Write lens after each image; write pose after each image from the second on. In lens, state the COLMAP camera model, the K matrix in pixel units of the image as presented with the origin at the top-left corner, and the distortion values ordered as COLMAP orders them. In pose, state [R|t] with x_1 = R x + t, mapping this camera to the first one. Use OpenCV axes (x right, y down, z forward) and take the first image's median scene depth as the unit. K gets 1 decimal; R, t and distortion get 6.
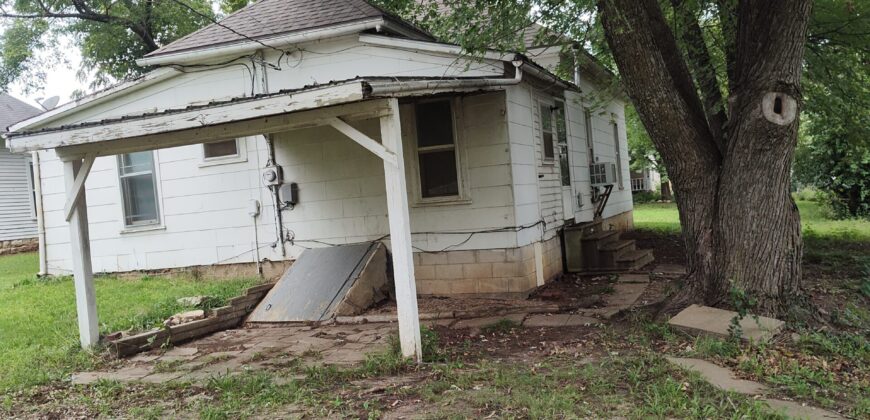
lens RADIAL K [[816.4, 0, 435.0], [0, 816.4, 210.0], [0, 0, 1]] dist [0.075097, -0.000853]
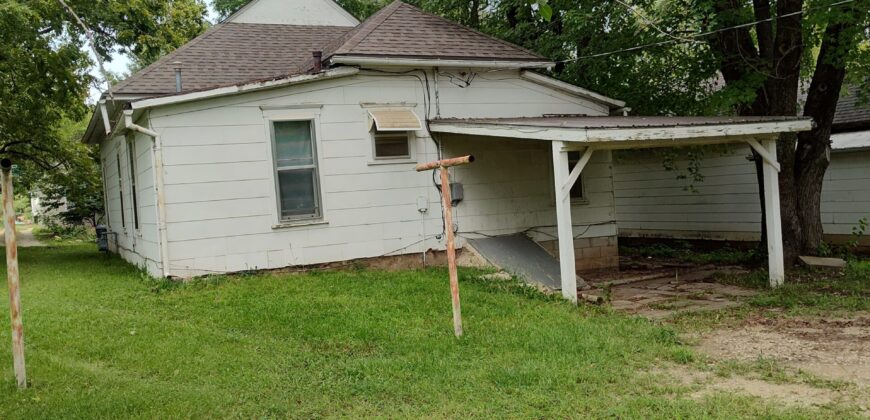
lens RADIAL K [[816.4, 0, 435.0], [0, 816.4, 210.0], [0, 0, 1]] dist [0.075097, -0.000853]
pose [[0.648236, 0.030105, 0.760844, -1.076144], [0.011229, 0.998731, -0.049085, 0.061189], [-0.761357, 0.040362, 0.647075, 0.266681]]
